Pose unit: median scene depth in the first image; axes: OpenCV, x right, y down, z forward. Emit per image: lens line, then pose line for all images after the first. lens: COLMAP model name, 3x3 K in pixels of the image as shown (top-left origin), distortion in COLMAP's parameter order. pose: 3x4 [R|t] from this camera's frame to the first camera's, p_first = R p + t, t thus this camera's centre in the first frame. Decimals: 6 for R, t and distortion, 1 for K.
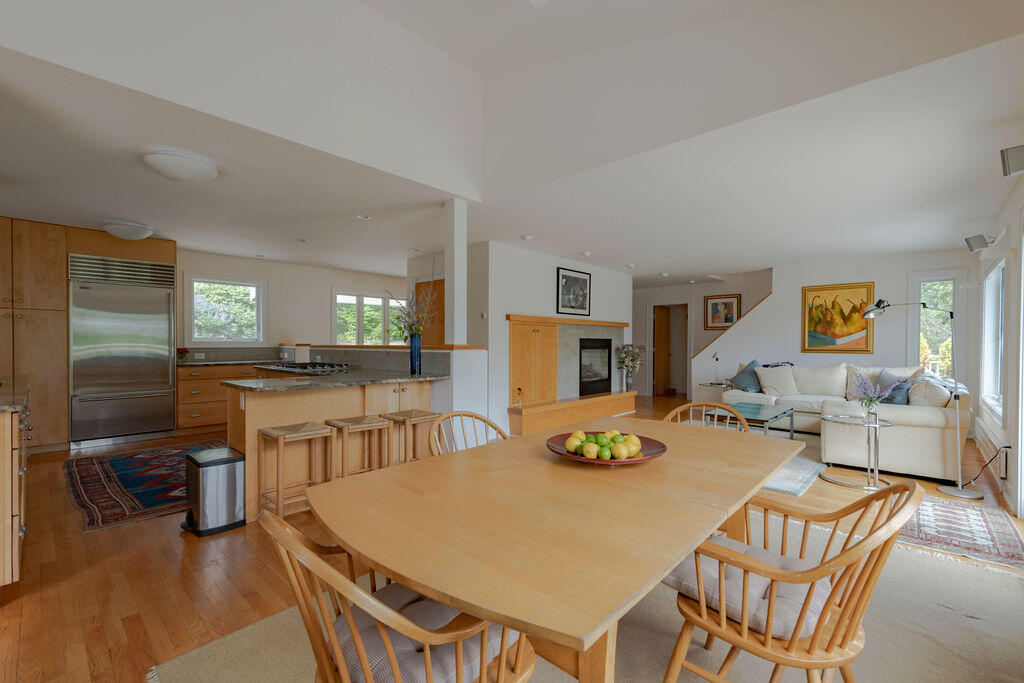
lens RADIAL K [[437.7, 0, 519.4], [0, 437.7, 345.1], [0, 0, 1]] dist [0.015270, -0.005170]
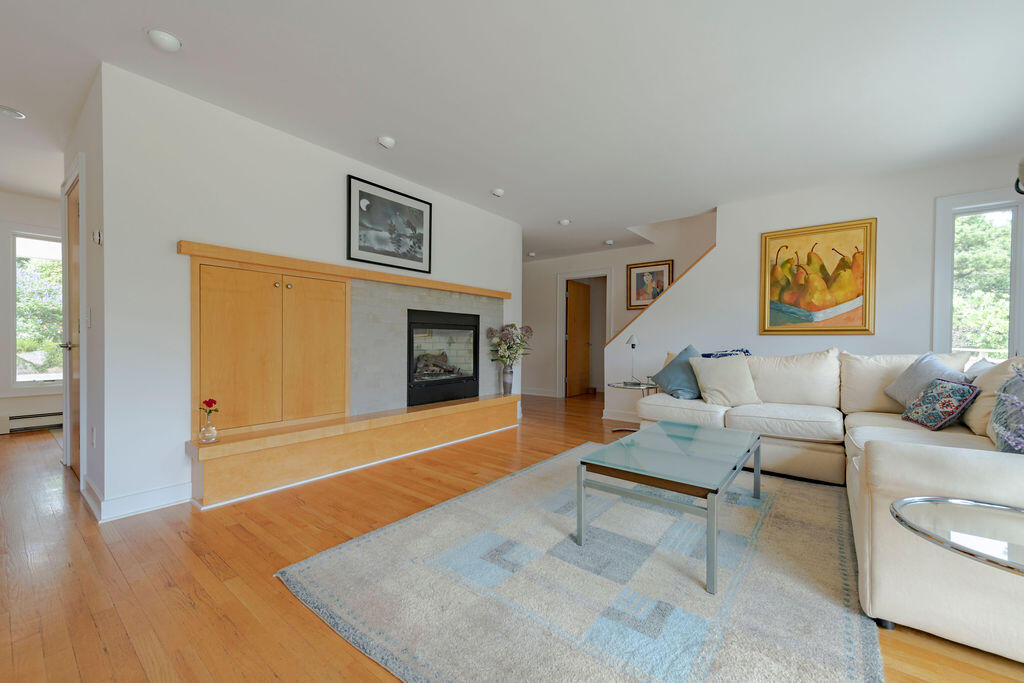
lens RADIAL K [[402.5, 0, 520.6], [0, 402.5, 344.7], [0, 0, 1]] dist [0.011829, -0.000443]
pose [[0.996173, 0.002345, 0.087371, 0.248506], [-0.002832, 0.999981, 0.005450, 0.029971], [-0.087357, -0.005677, 0.996161, 0.455172]]
